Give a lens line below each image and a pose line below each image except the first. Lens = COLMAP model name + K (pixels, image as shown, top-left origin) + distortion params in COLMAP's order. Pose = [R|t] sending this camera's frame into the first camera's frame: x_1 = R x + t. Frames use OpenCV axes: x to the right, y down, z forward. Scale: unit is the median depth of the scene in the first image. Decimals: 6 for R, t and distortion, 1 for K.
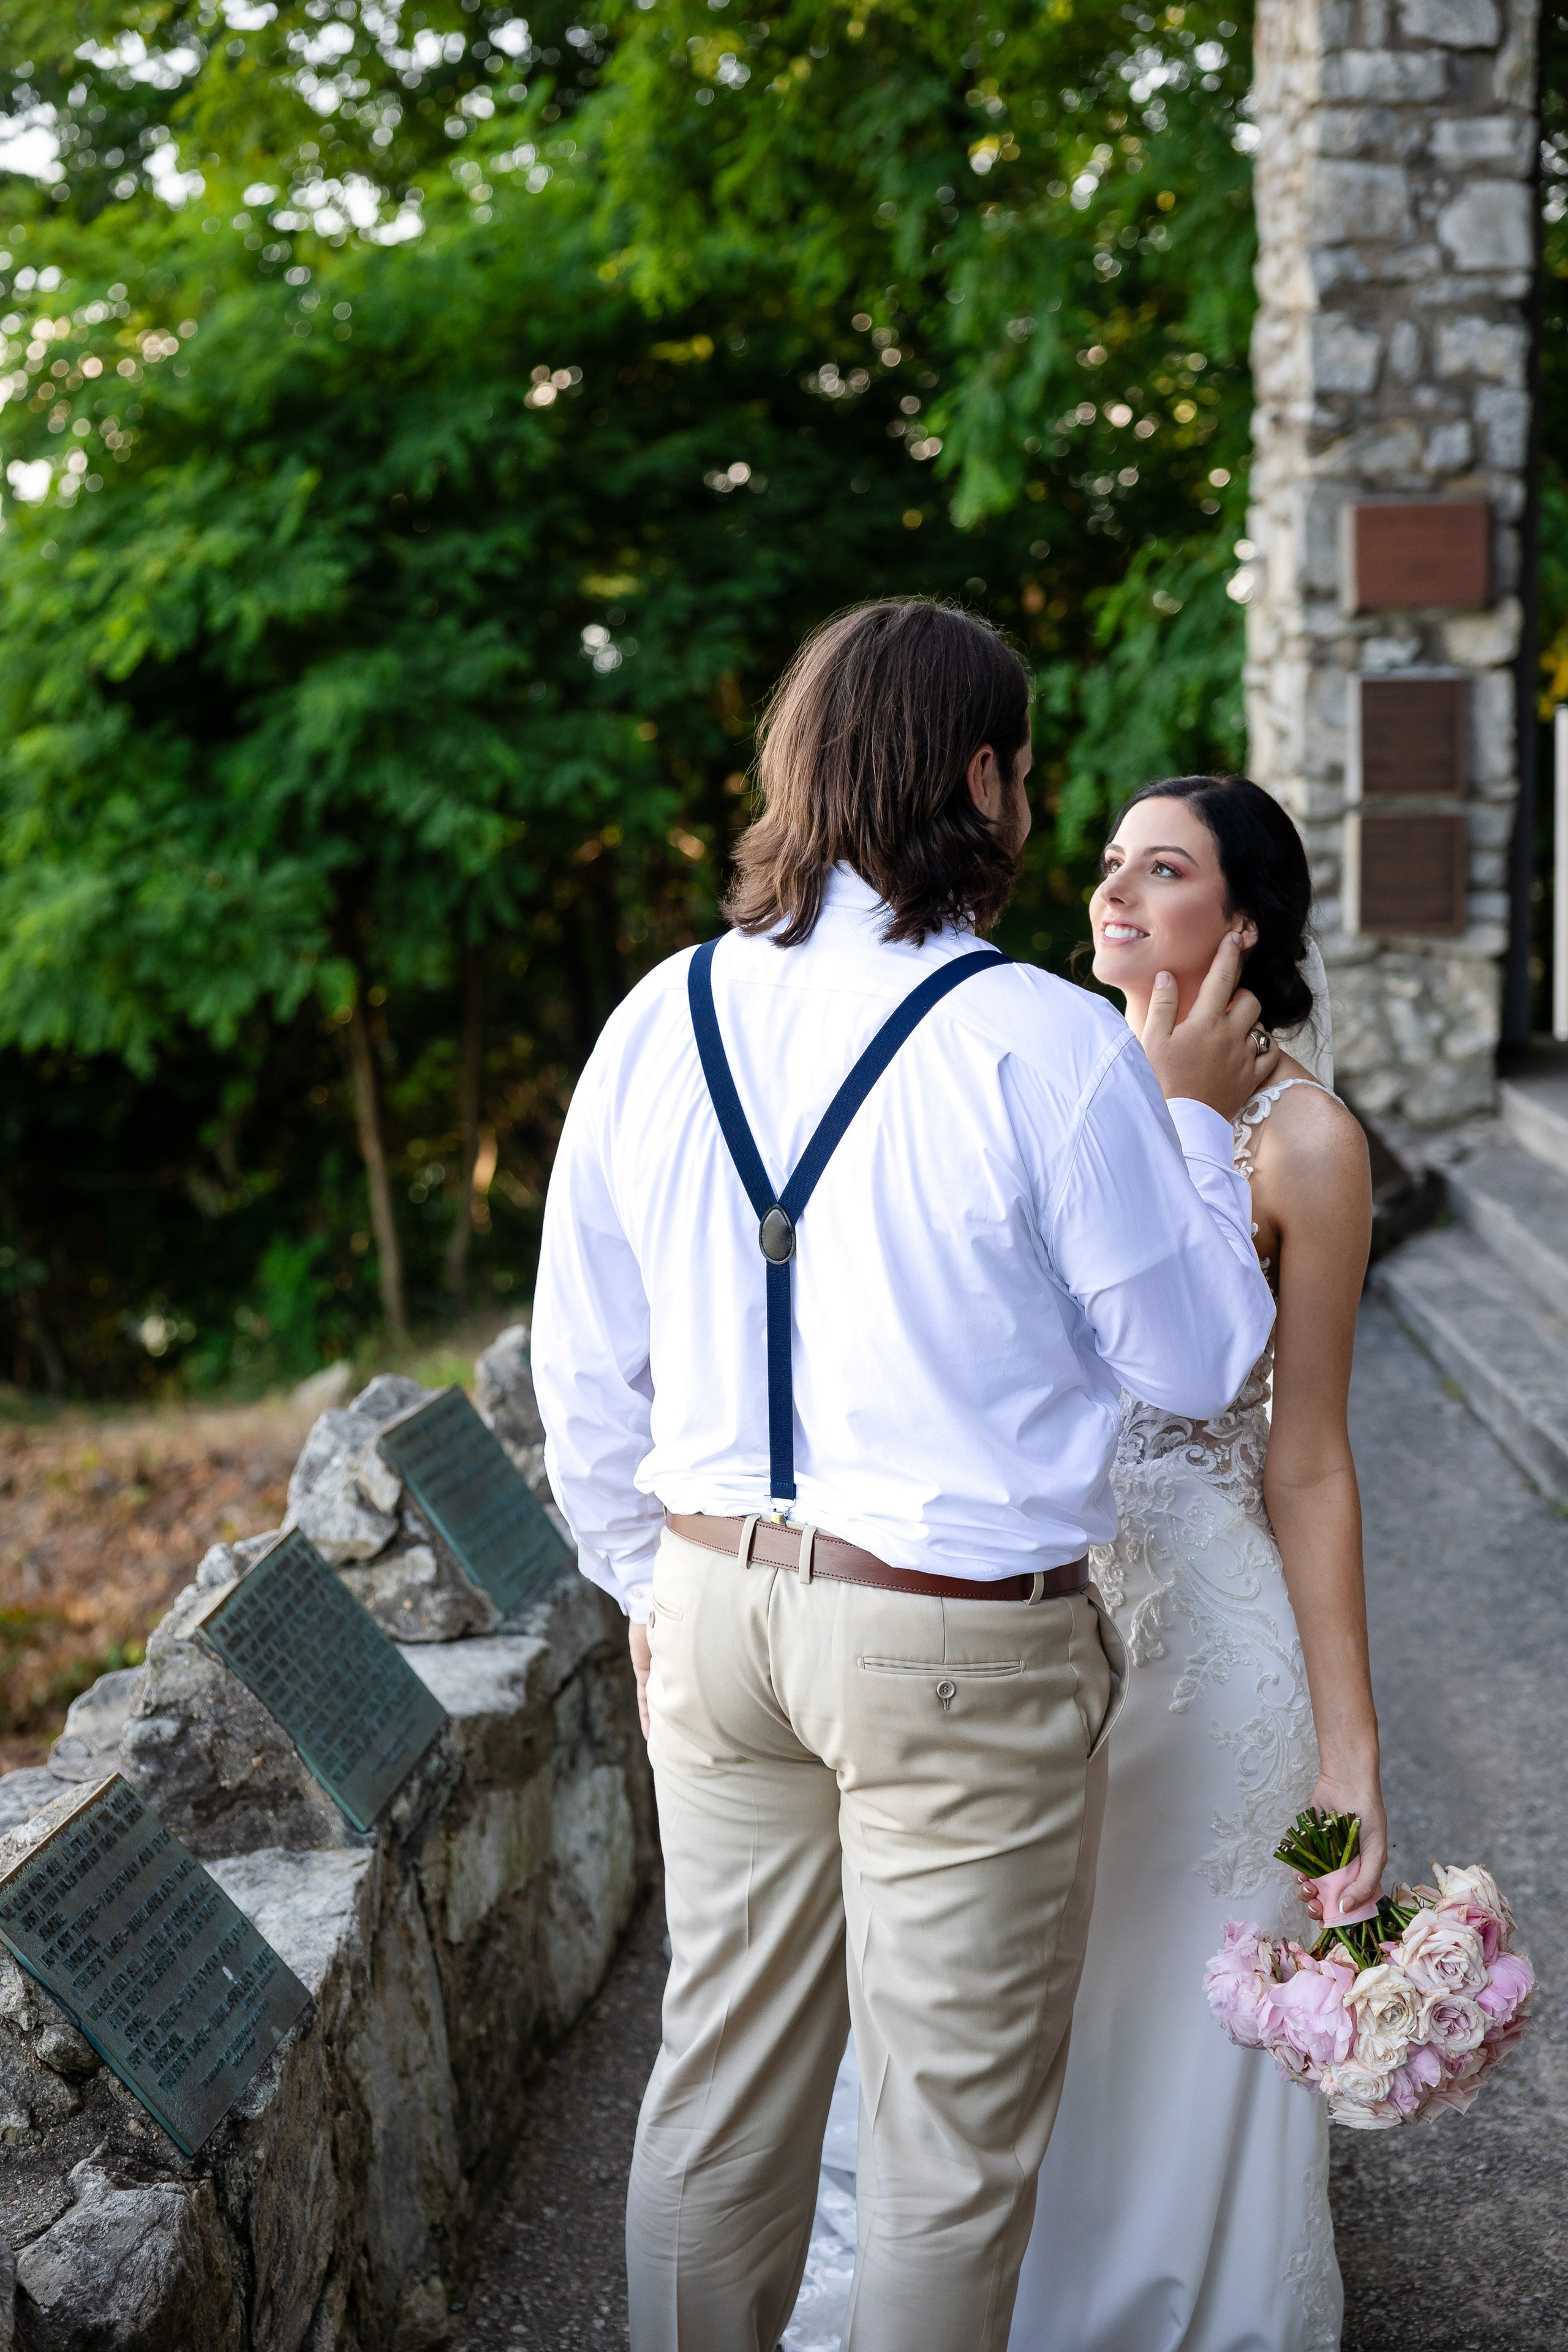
lens RADIAL K [[3712.2, 0, 783.7], [0, 3712.2, 1175.0], [0, 0, 1]] dist [0.045065, 0.000000]
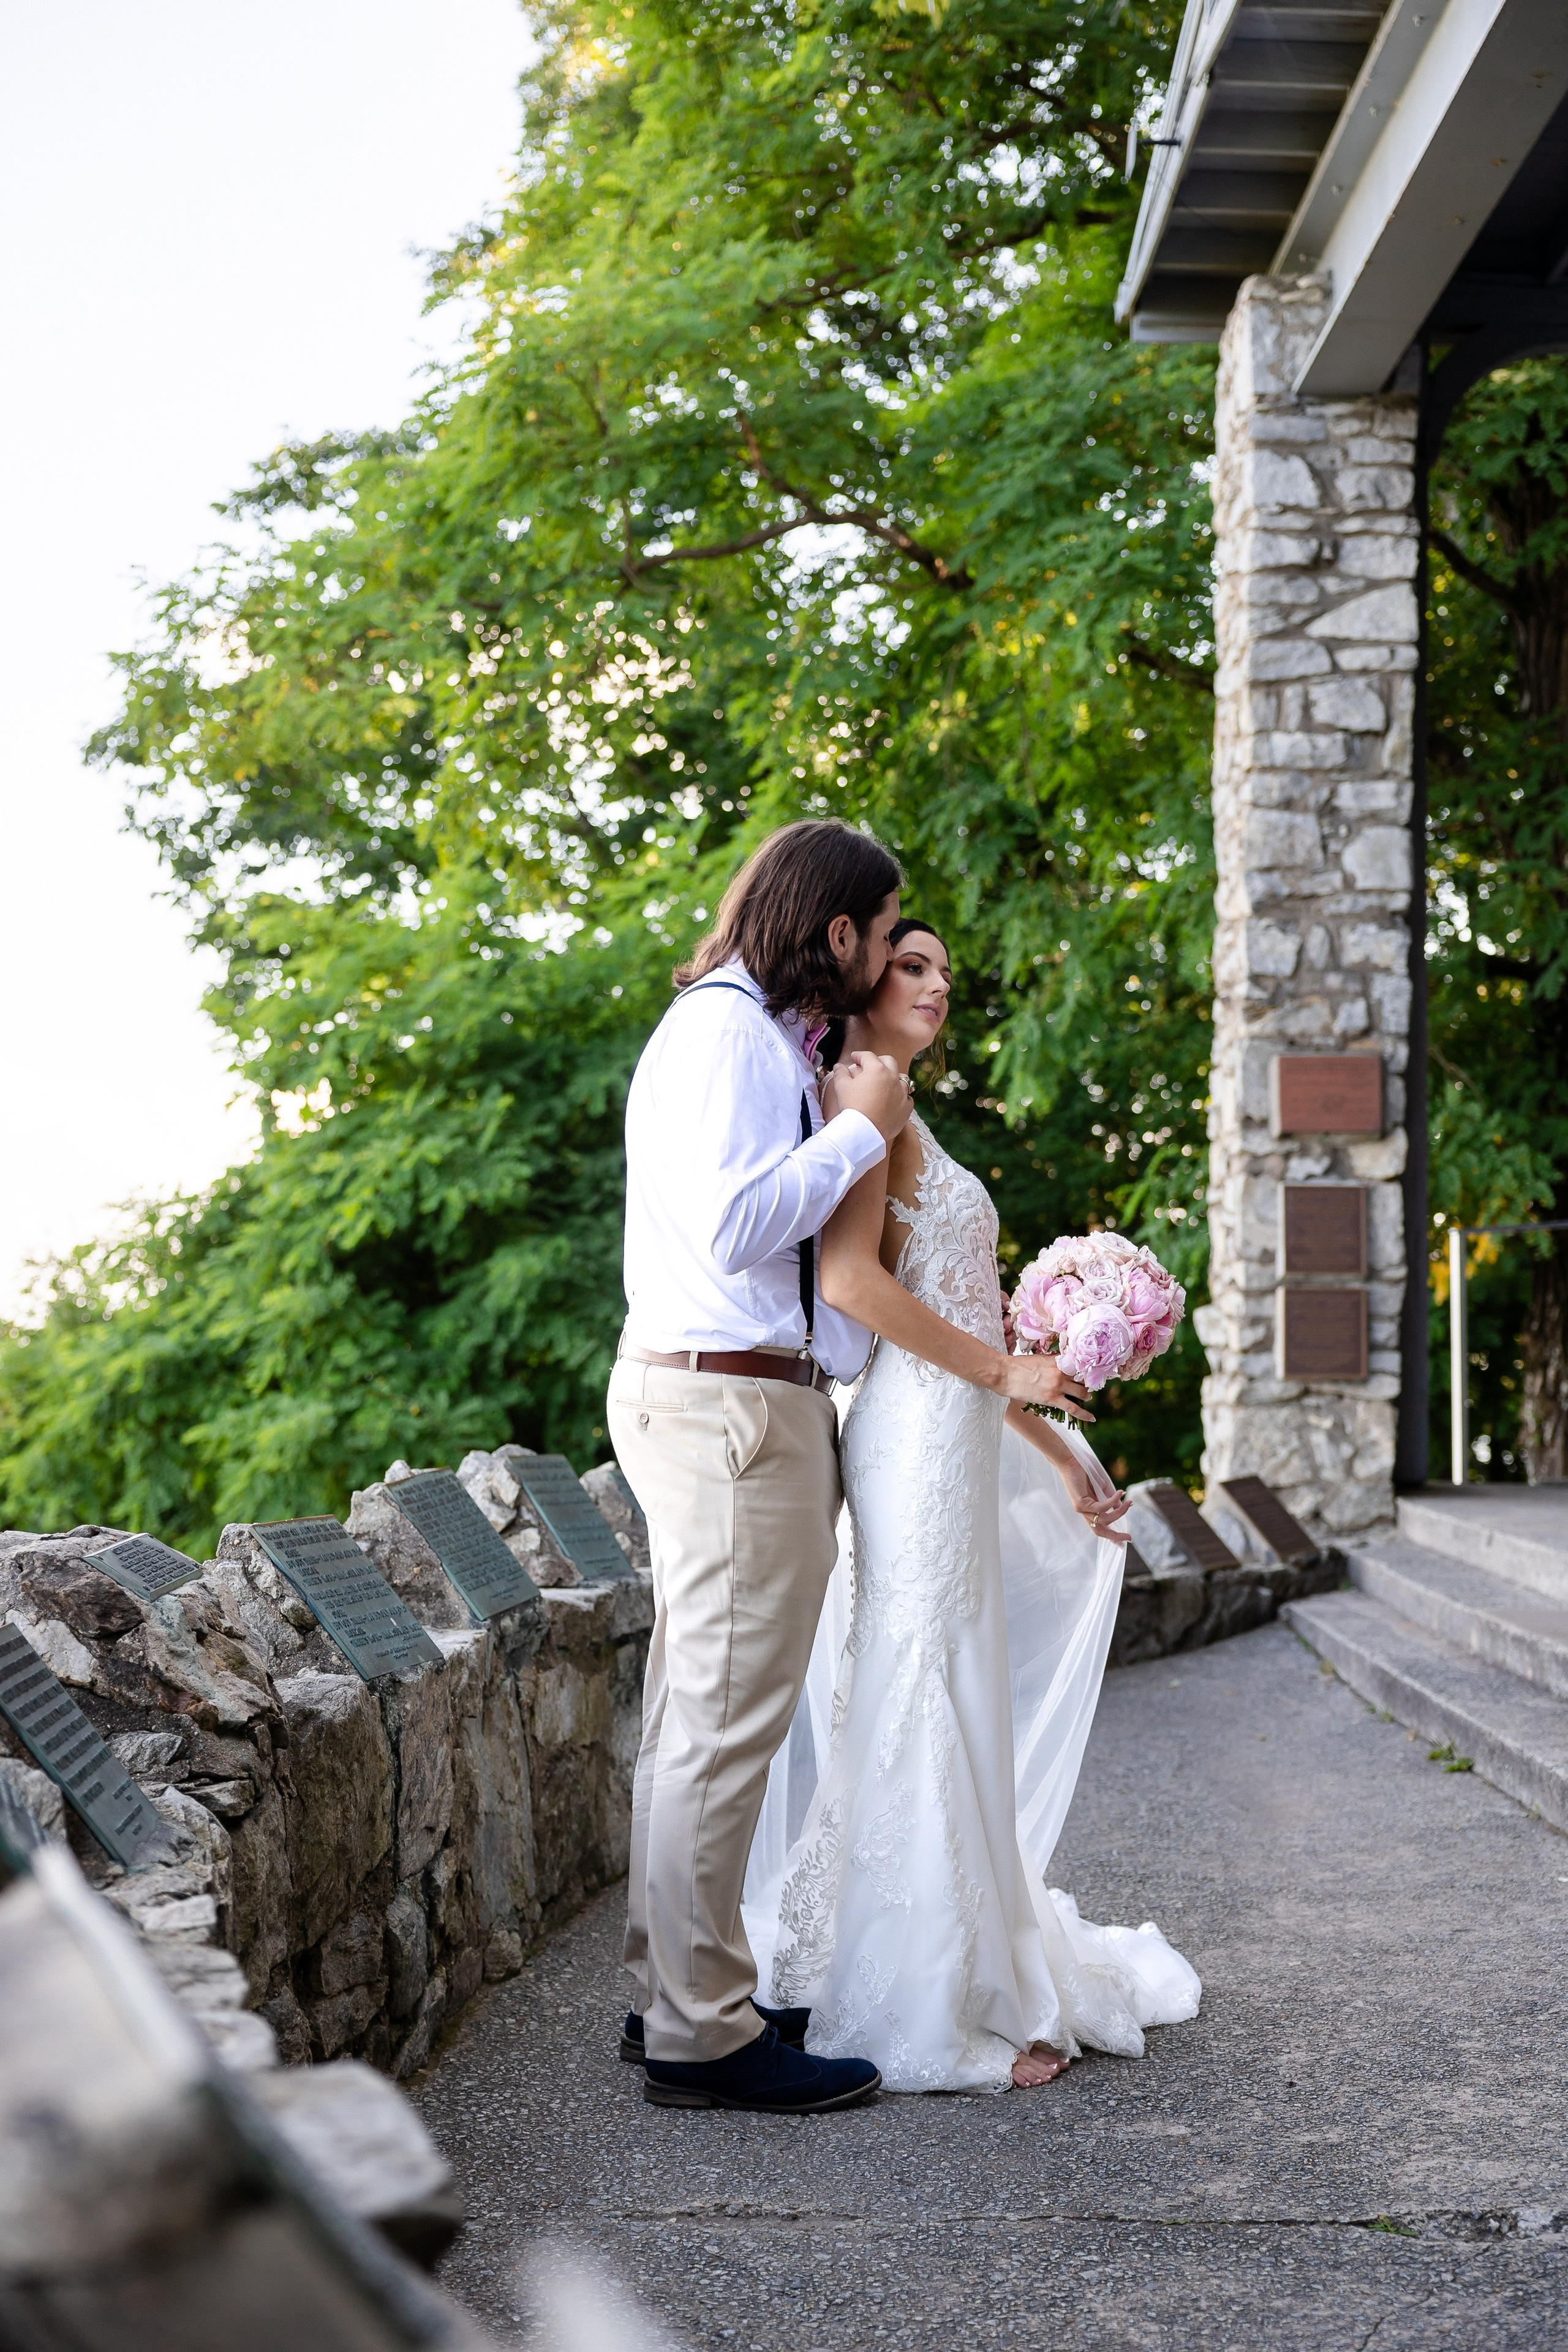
lens RADIAL K [[3189.8, 0, 784.1], [0, 3189.8, 1177.1], [0, 0, 1]] dist [0.077350, 0.000000]
pose [[0.999001, 0.020884, -0.039500, 0.021656], [-0.027937, 0.981880, -0.187432, 0.080892], [0.034869, 0.188348, 0.981483, -0.121144]]
